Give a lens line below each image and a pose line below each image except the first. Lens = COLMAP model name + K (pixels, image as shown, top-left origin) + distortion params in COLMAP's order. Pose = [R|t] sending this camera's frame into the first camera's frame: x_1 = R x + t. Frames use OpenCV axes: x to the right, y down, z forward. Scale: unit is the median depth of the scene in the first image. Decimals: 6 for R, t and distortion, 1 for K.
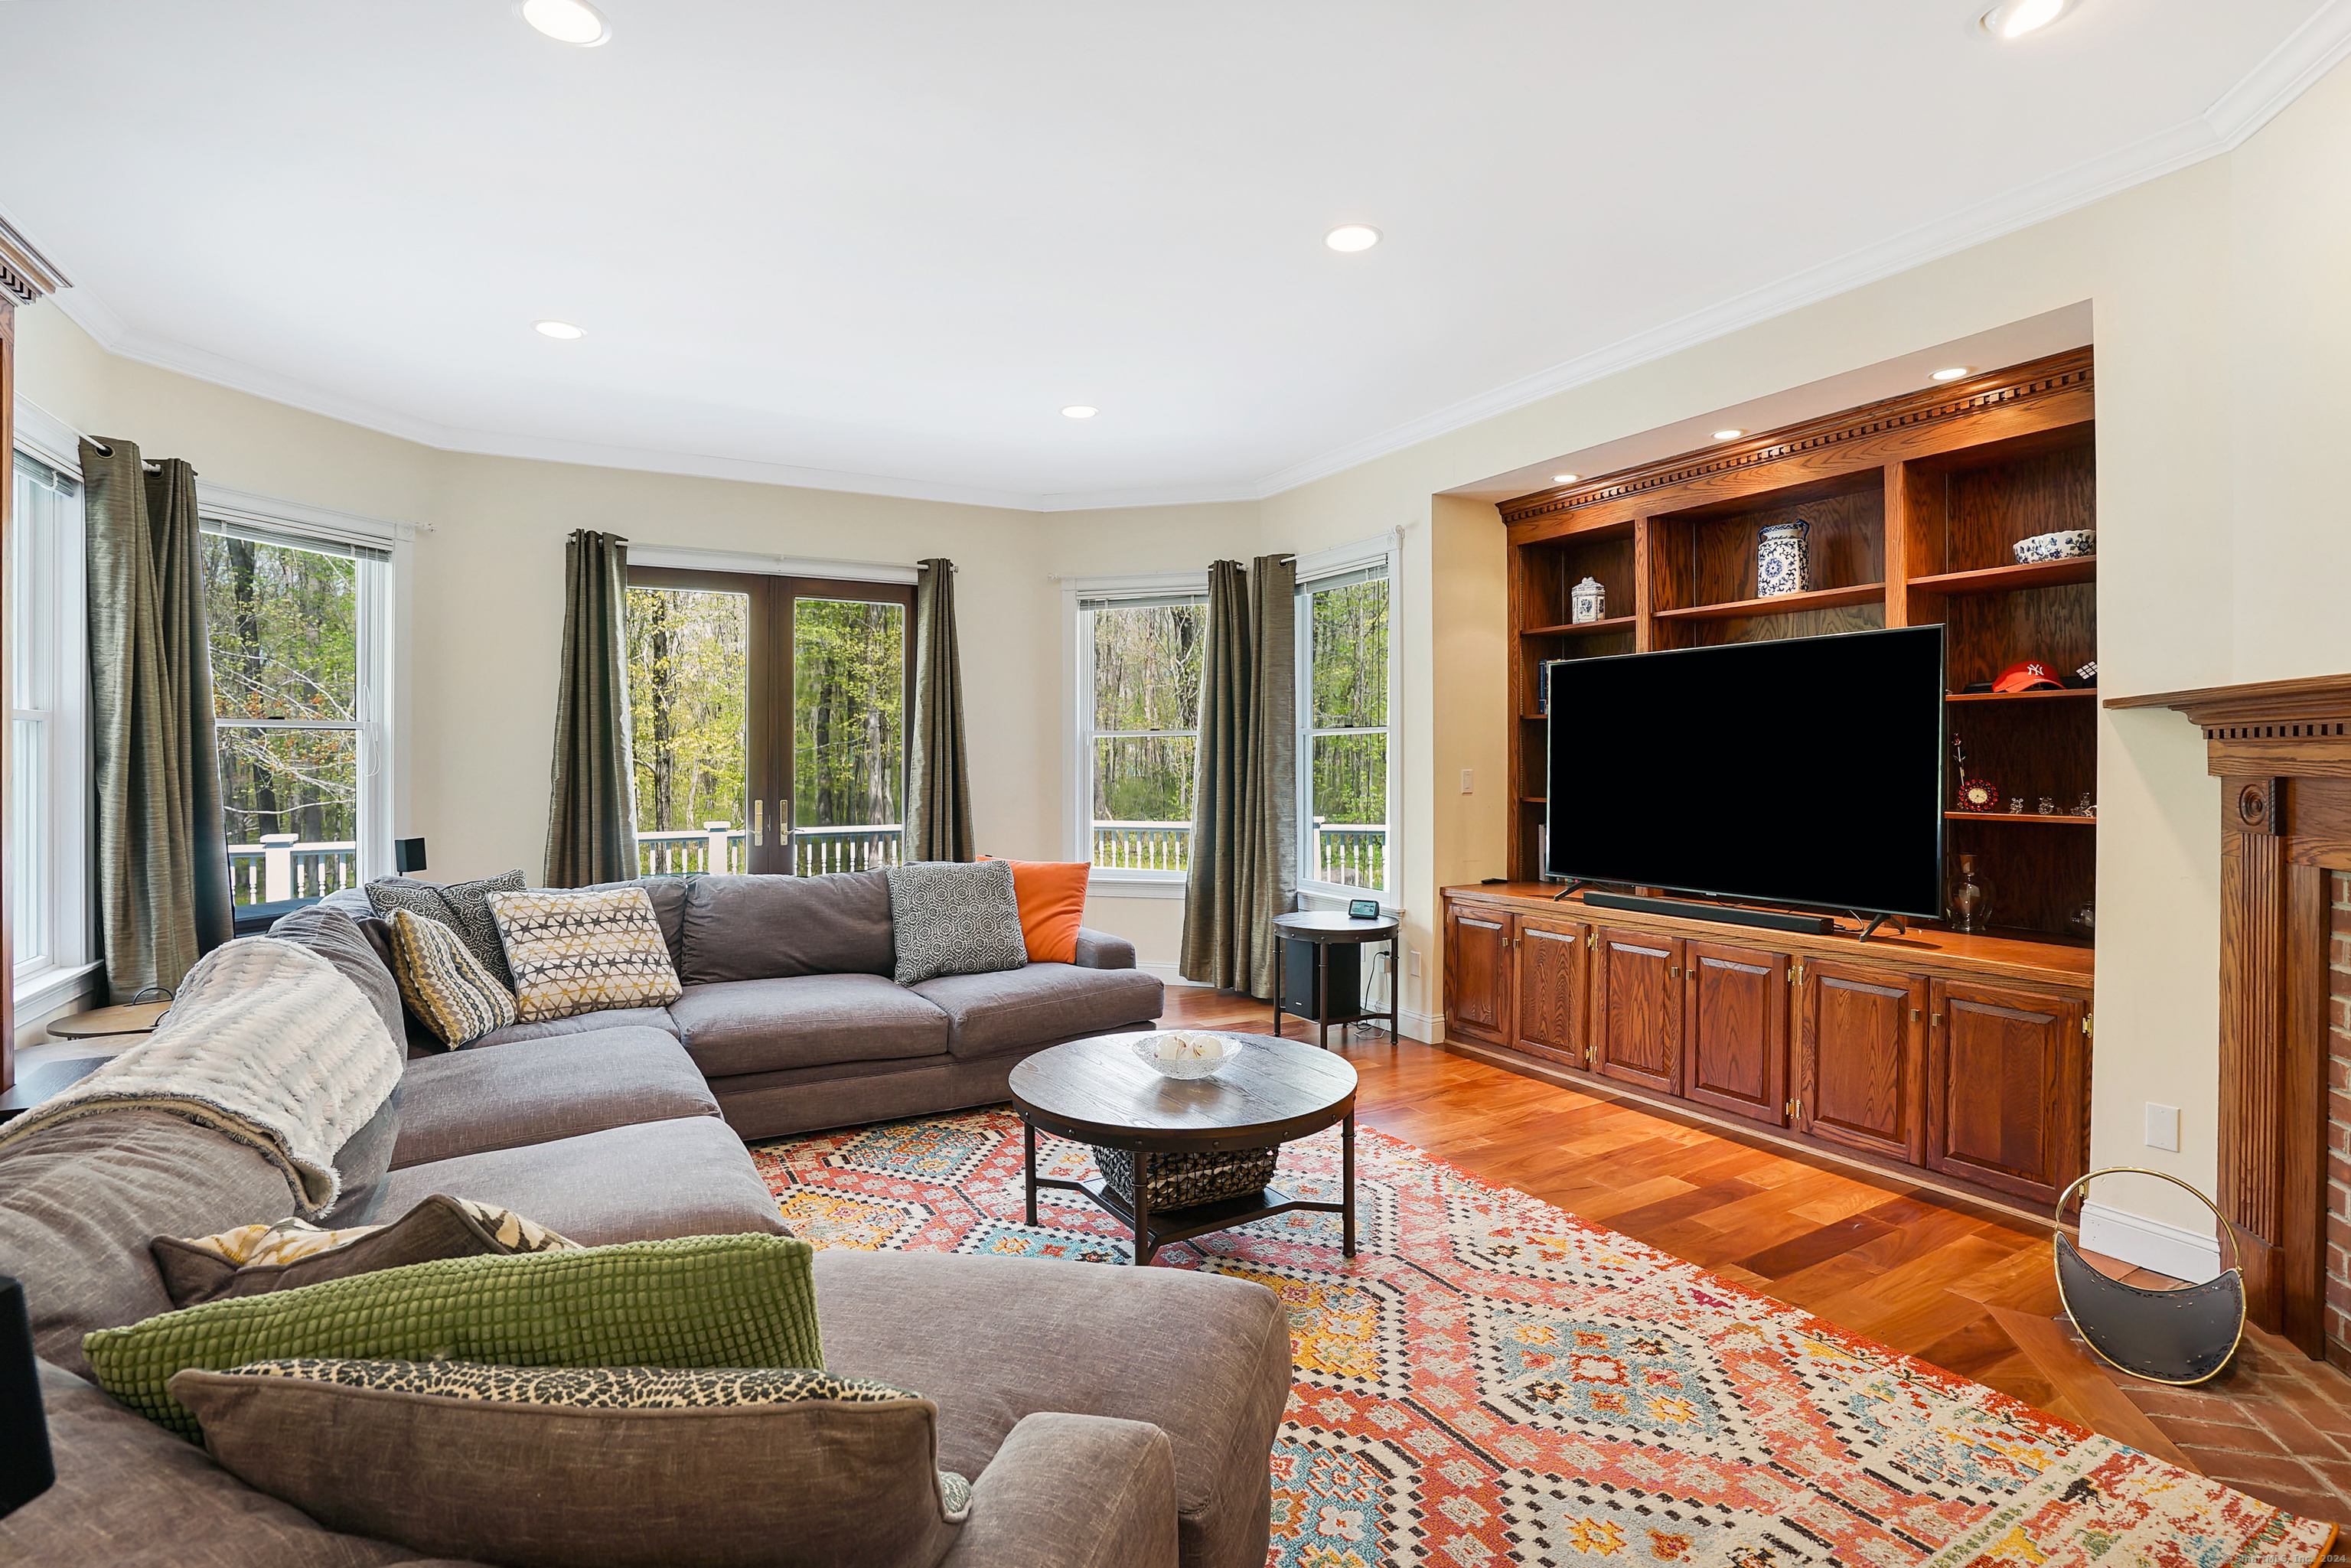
lens RADIAL K [[1117.6, 0, 1137.8], [0, 1117.6, 767.1], [0, 0, 1]] dist [-0.024309, 0.003820]
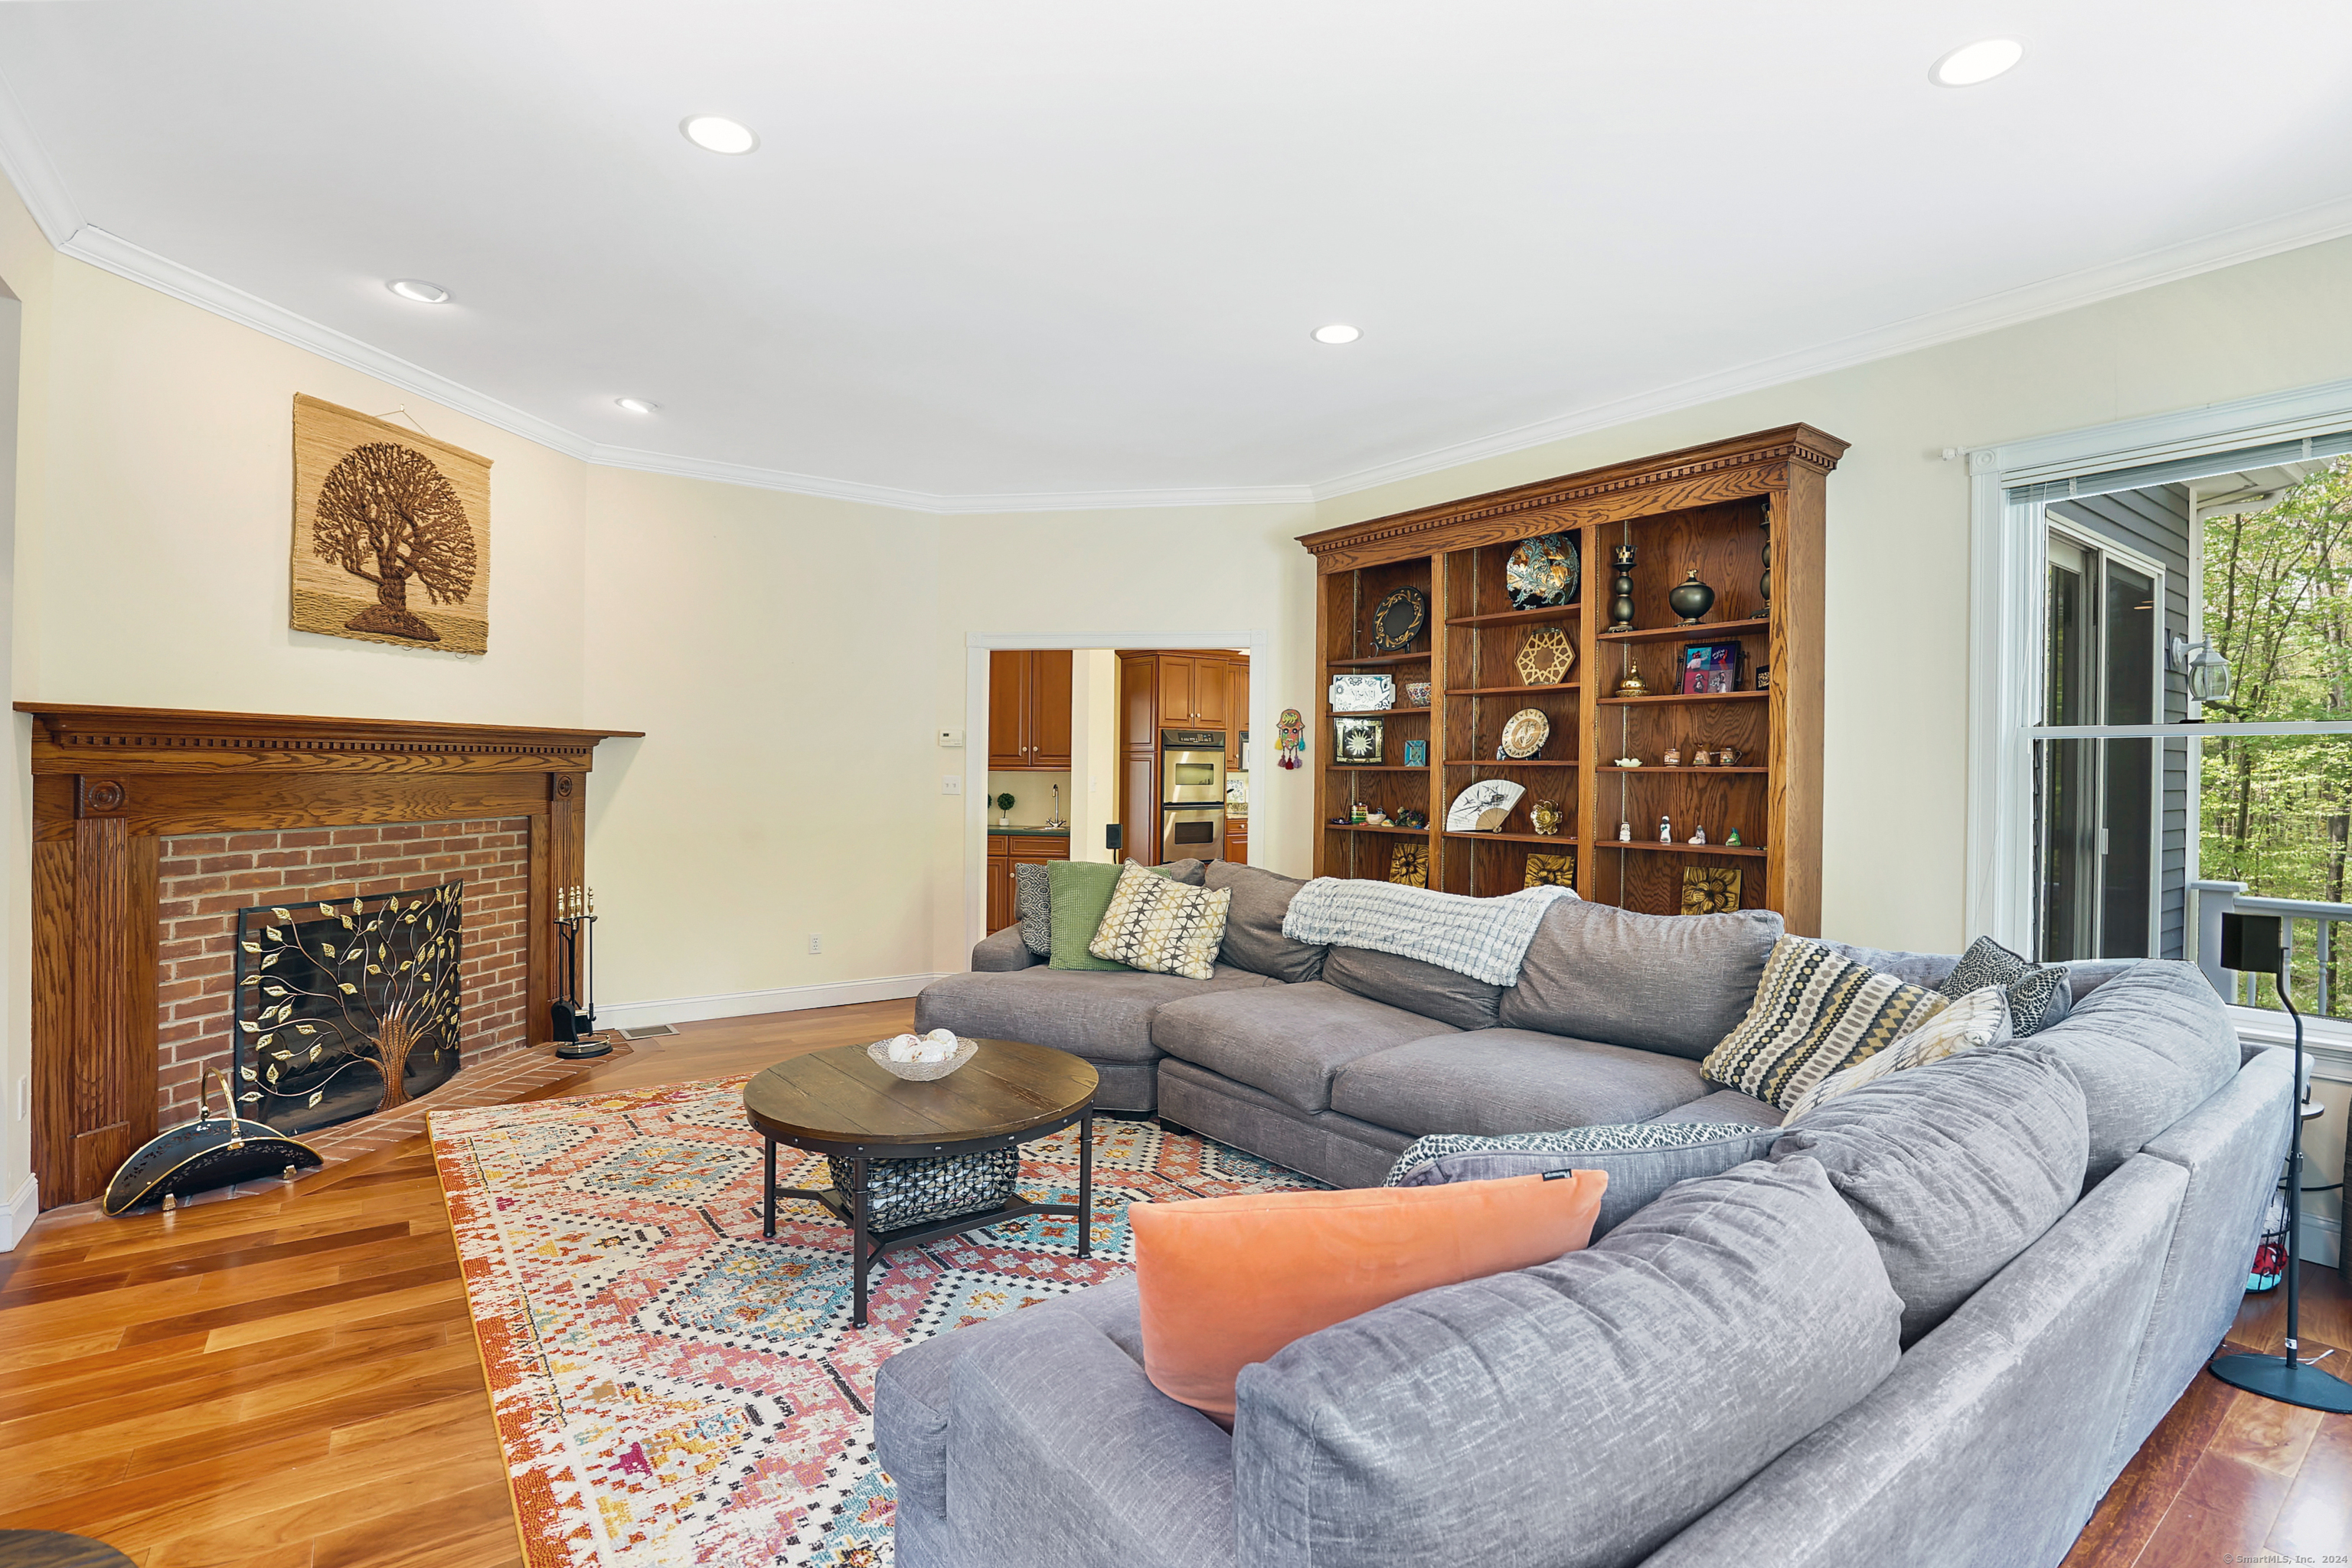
lens RADIAL K [[1118.1, 0, 1171.5], [0, 1118.1, 751.6], [0, 0, 1]] dist [-0.024309, 0.003820]
pose [[-0.988623, -0.008964, -0.150145, -0.021363], [-0.007944, 0.999941, -0.007386, -0.012942], [0.150202, -0.006109, -0.988636, 1.837248]]
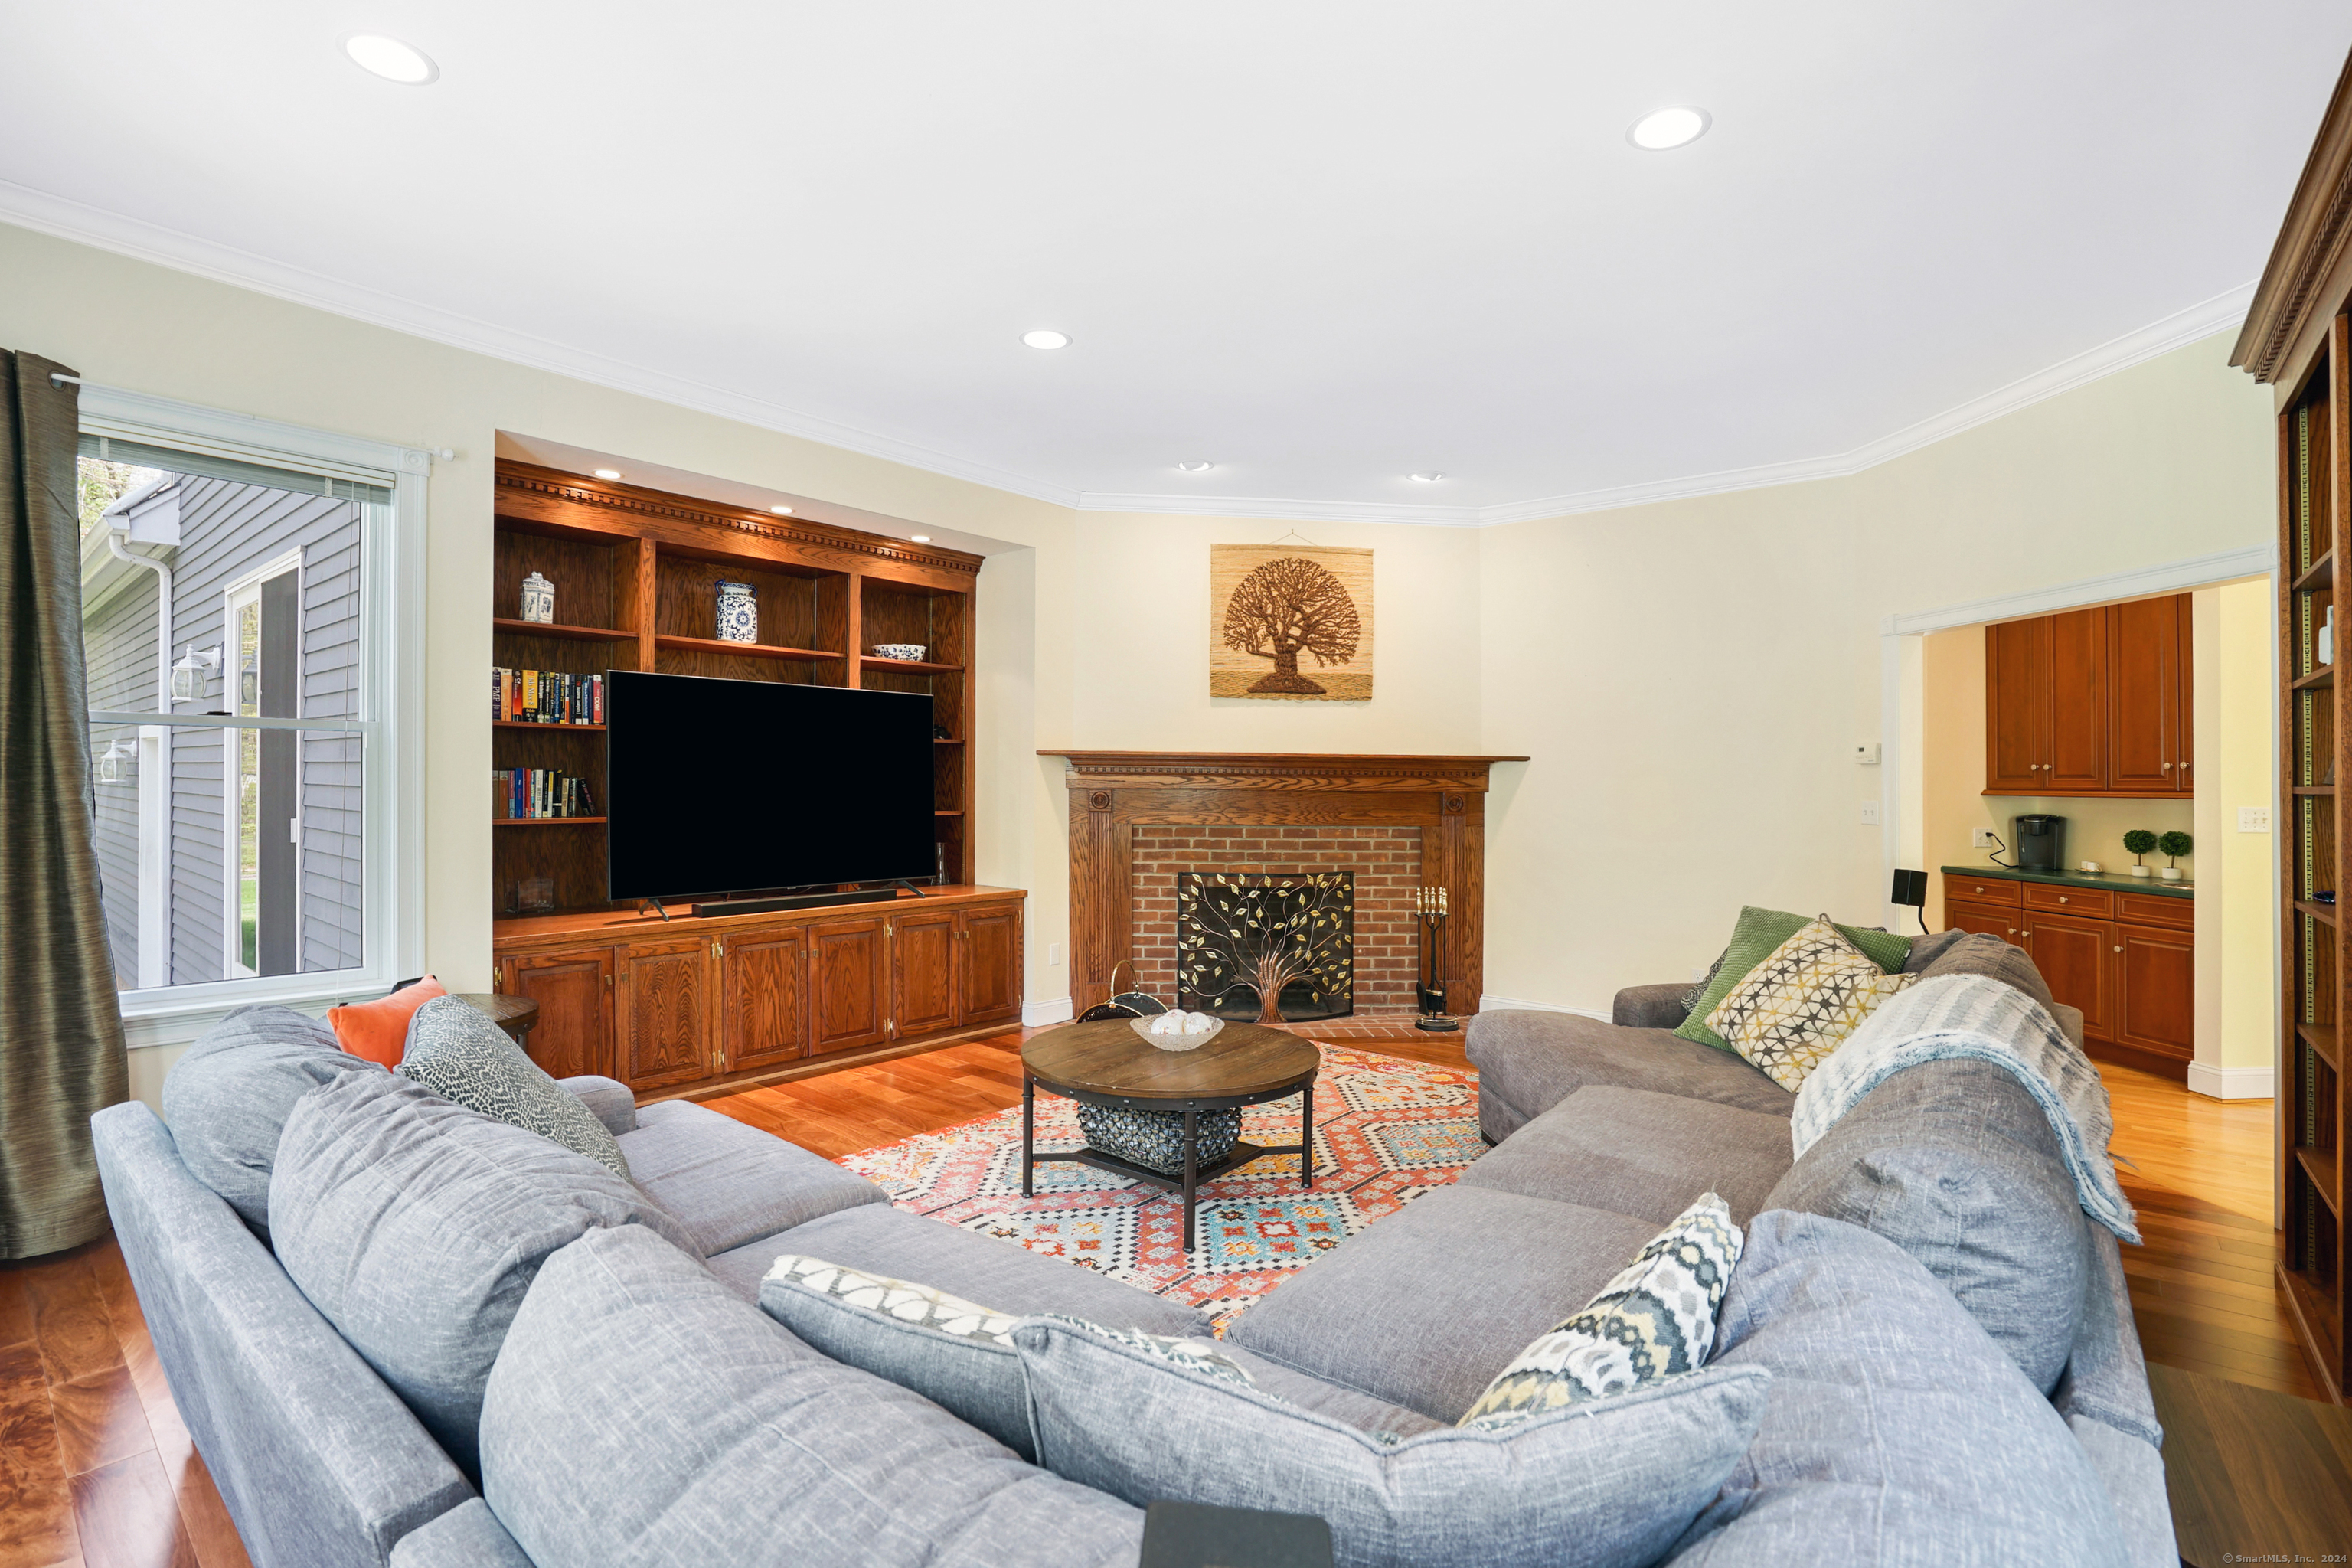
lens RADIAL K [[1118.1, 0, 1195.6], [0, 1118.1, 785.0], [0, 0, 1]] dist [-0.024309, 0.003820]
pose [[-0.386332, -0.001625, 0.922358, -0.945692], [-0.002332, 0.999997, 0.000785, -0.000431], [-0.922357, -0.001847, -0.386335, 1.292445]]
